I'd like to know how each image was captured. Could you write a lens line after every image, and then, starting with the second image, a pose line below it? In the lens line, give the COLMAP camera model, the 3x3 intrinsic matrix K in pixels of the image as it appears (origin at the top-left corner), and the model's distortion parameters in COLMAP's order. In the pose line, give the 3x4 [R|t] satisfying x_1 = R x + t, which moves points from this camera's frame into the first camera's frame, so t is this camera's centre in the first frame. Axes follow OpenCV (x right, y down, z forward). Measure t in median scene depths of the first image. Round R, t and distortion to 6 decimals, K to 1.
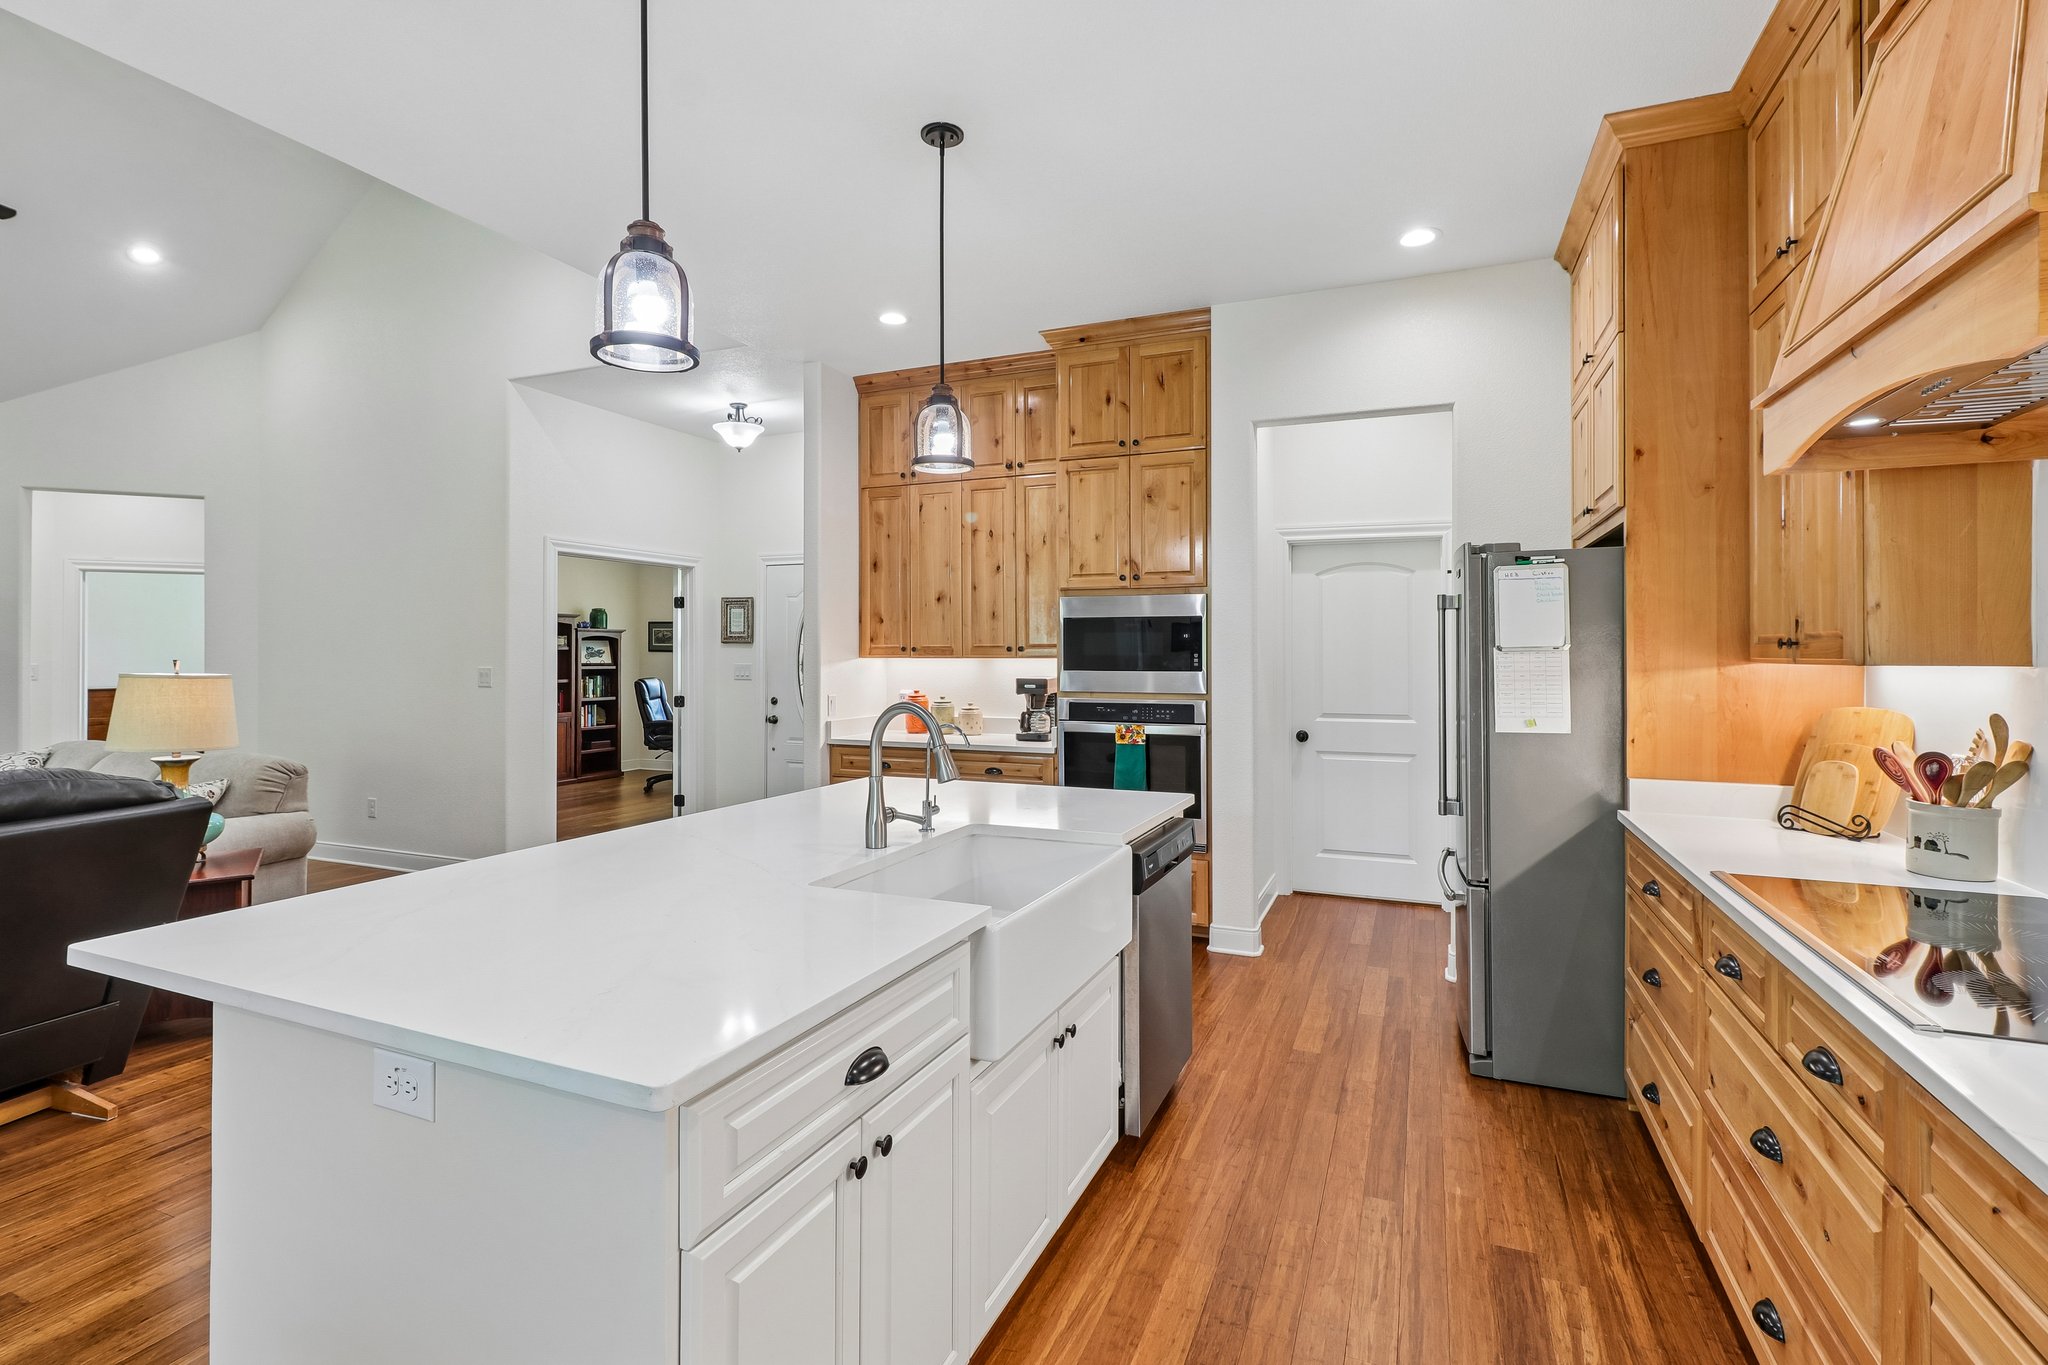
lens RADIAL K [[953.8, 0, 1033.8], [0, 953.8, 651.9], [0, 0, 1]] dist [0.004818, -0.001114]
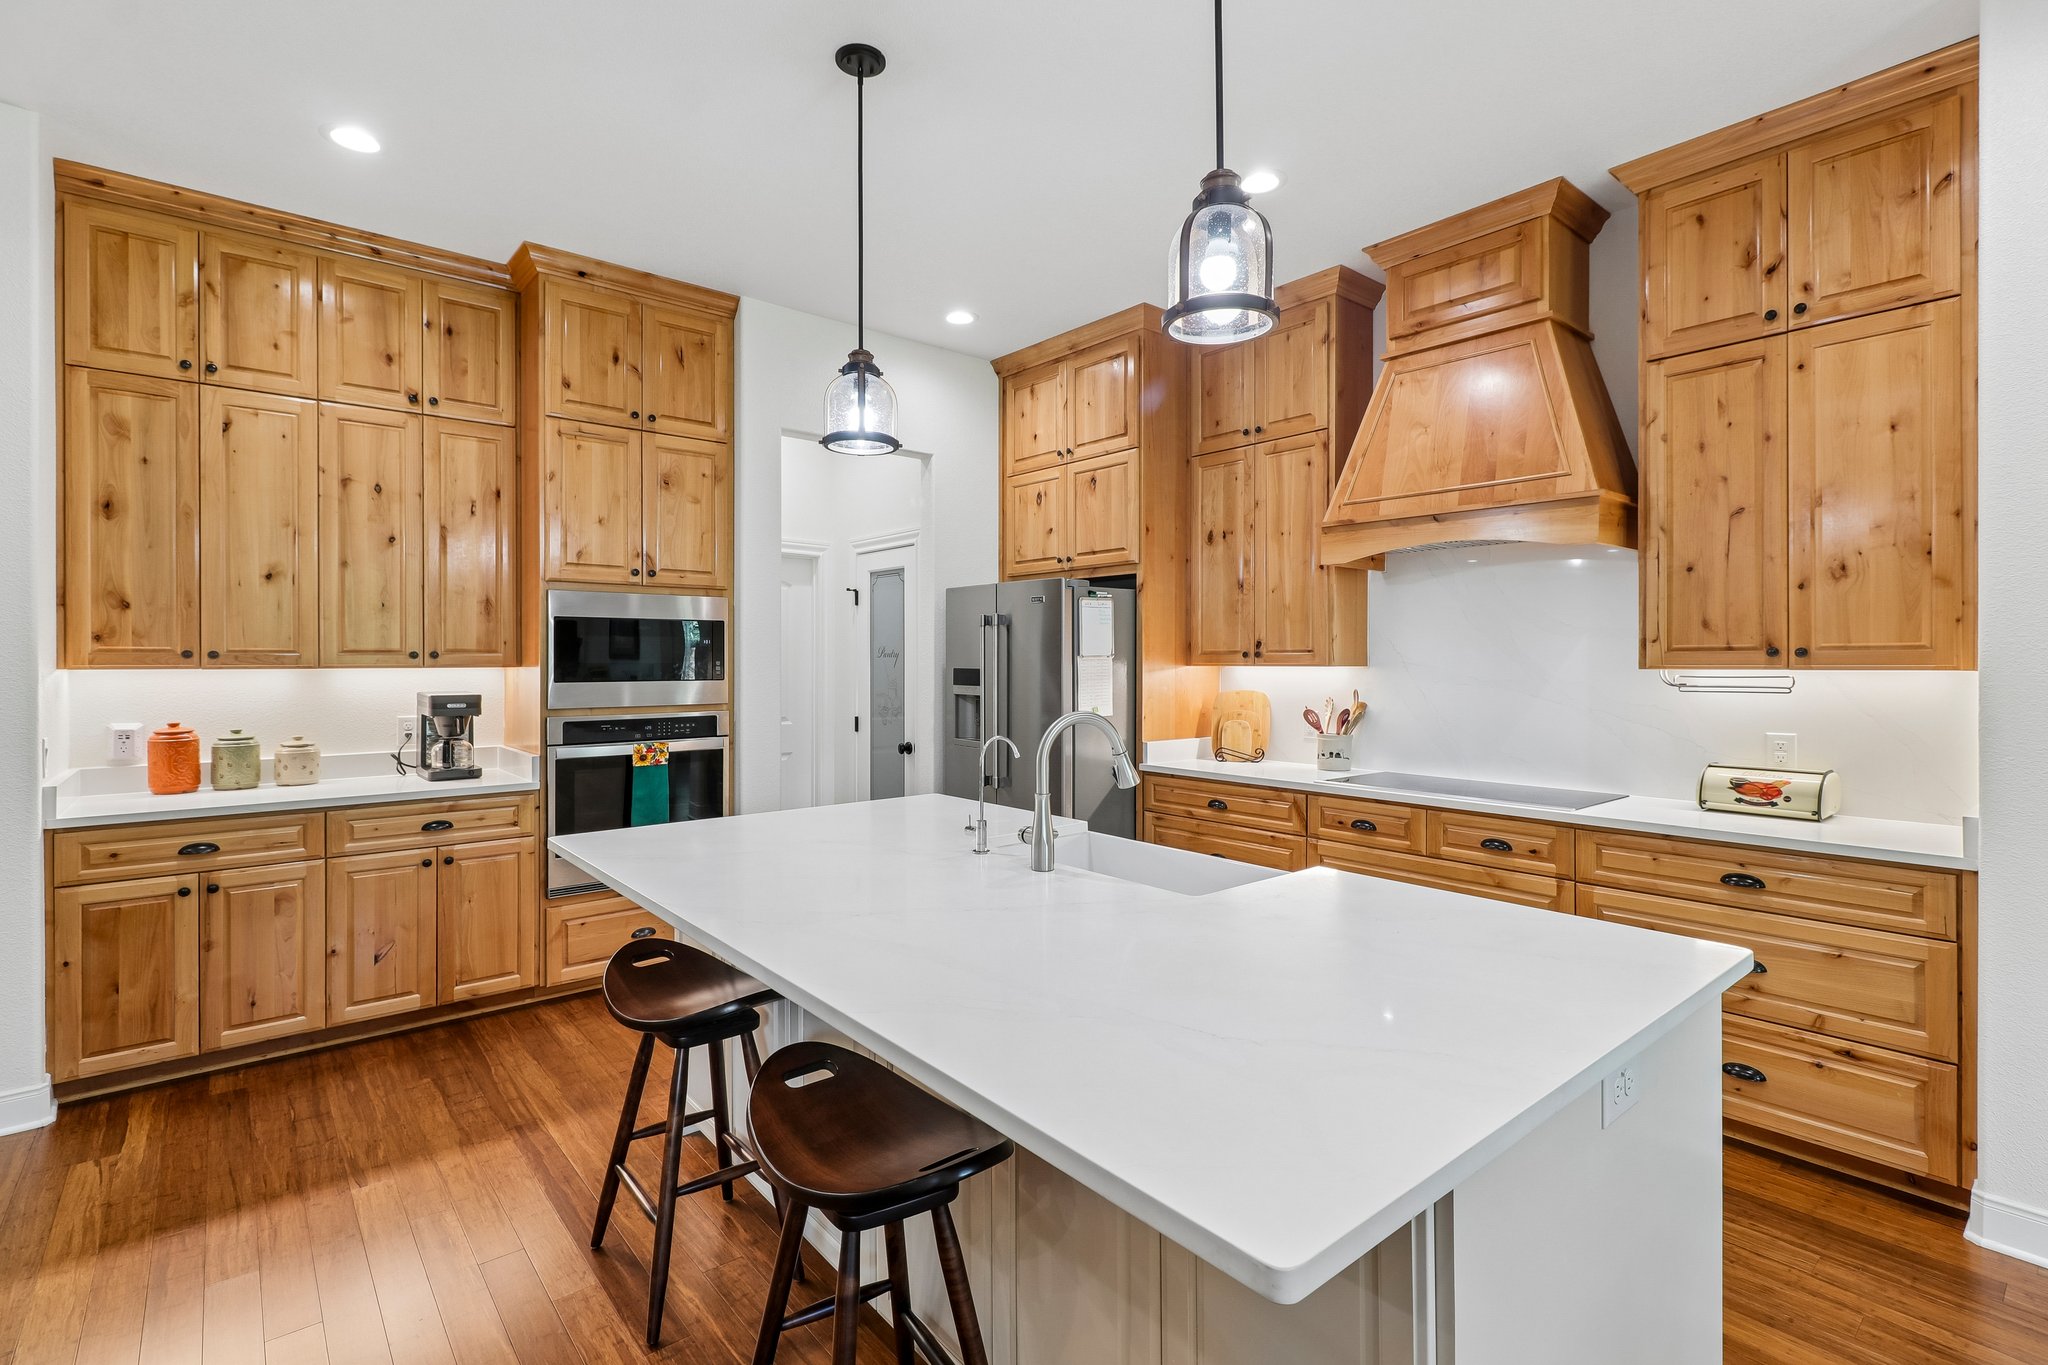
lens RADIAL K [[953.8, 0, 1020.6], [0, 953.8, 667.2], [0, 0, 1]] dist [0.004818, -0.001114]
pose [[0.455992, -0.007960, 0.889948, -0.514974], [-0.000507, 0.999958, 0.009204, -0.000796], [-0.889984, -0.004648, 0.455968, 0.302930]]
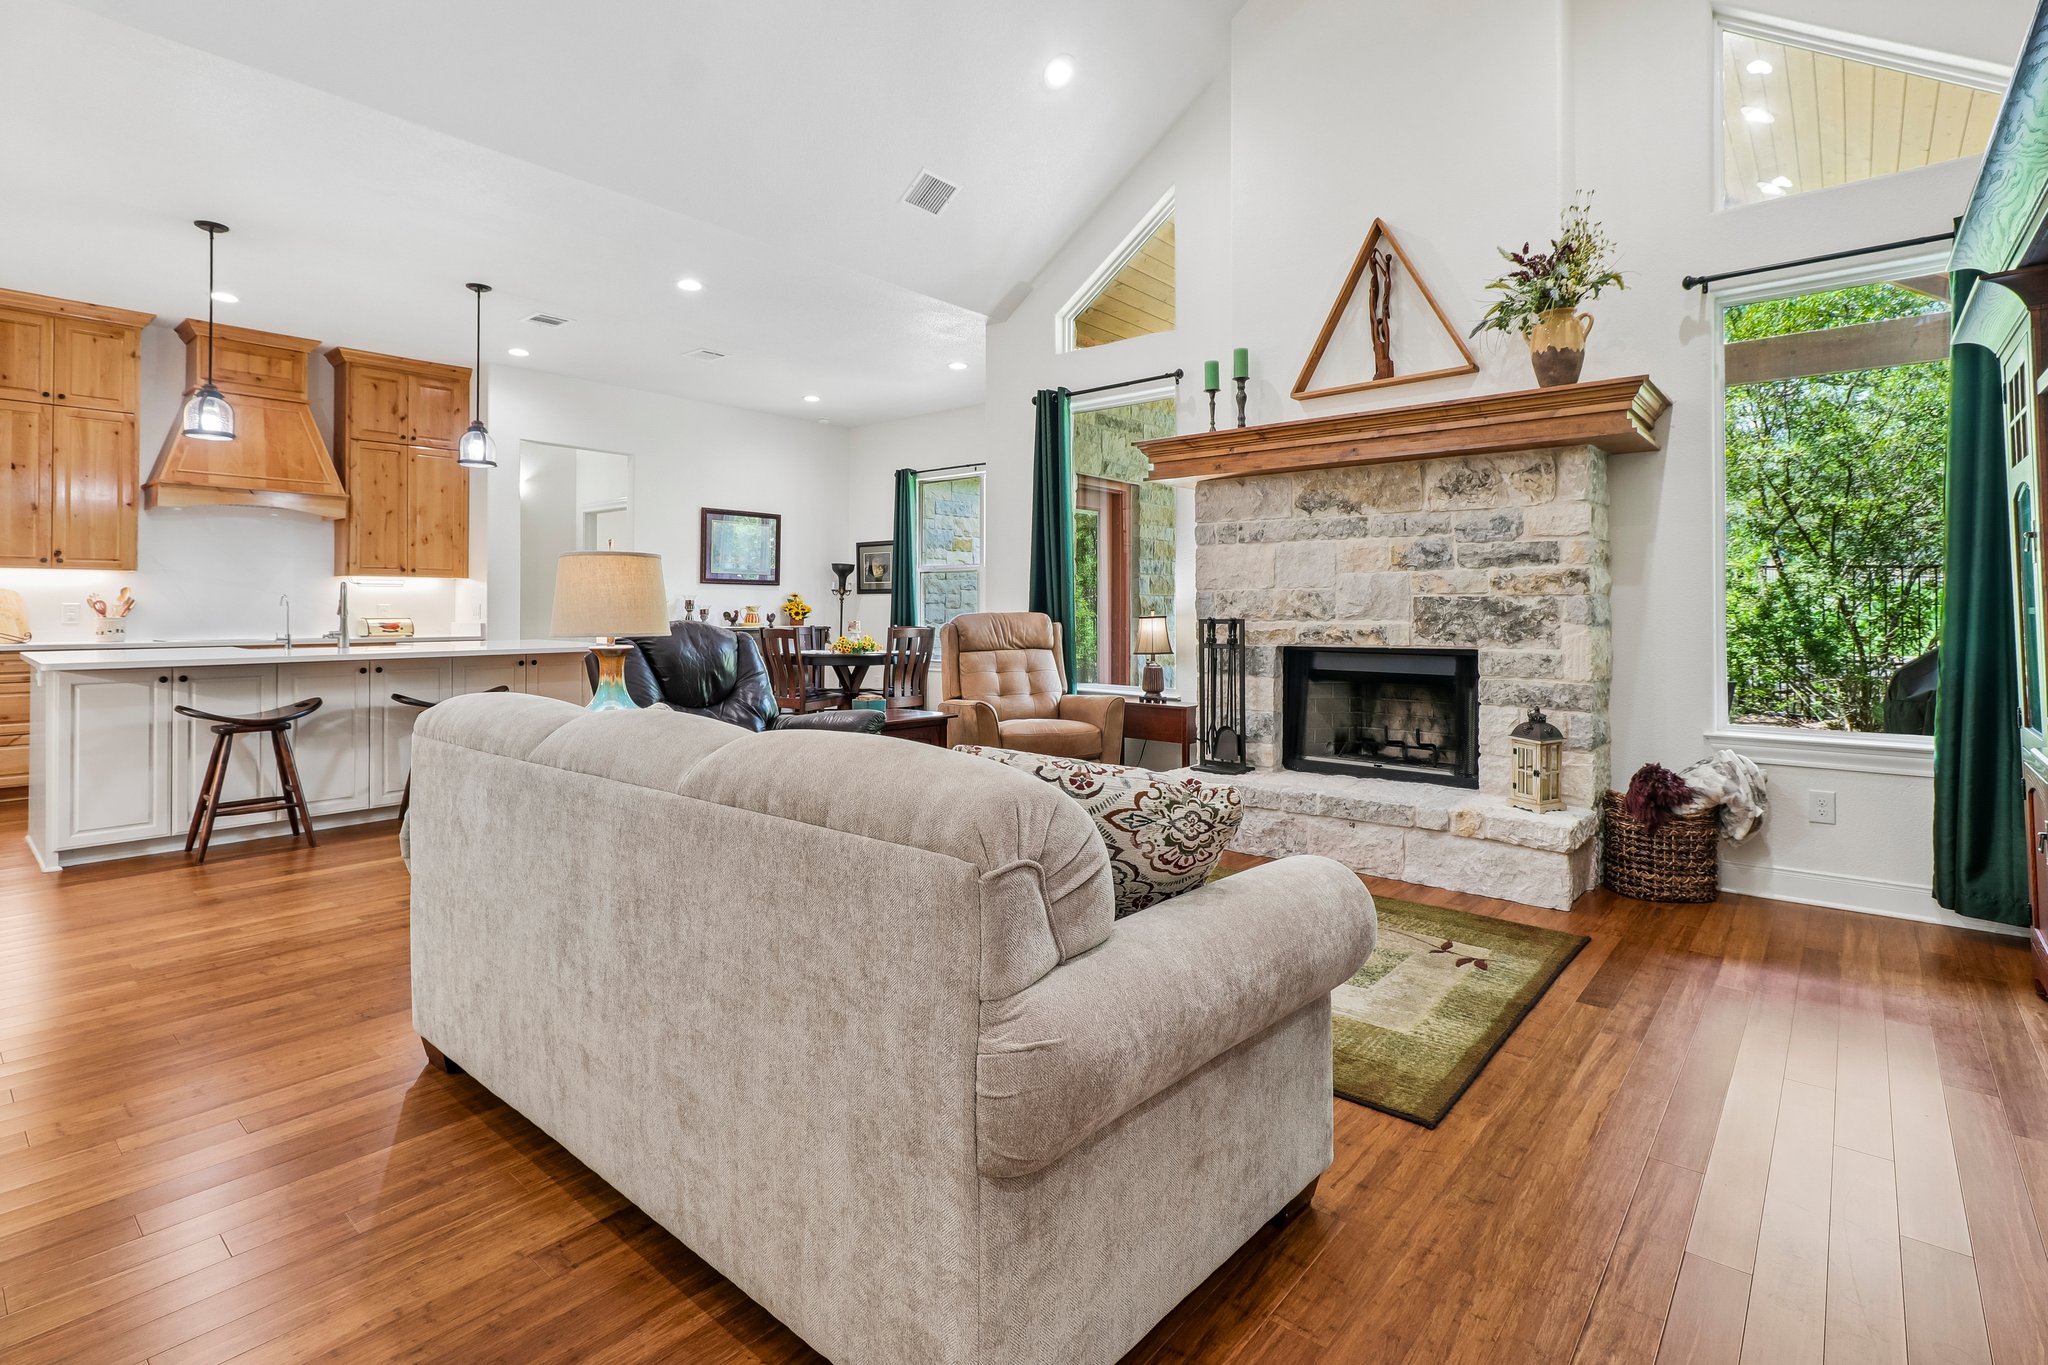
lens RADIAL K [[953.8, 0, 1026.1], [0, 953.8, 600.0], [0, 0, 1]] dist [0.004818, -0.001114]
pose [[-0.950613, 0.001267, 0.310376, -1.227267], [-0.001841, 0.999951, -0.009721, 0.060167], [-0.310373, -0.009812, -0.950564, 1.372215]]
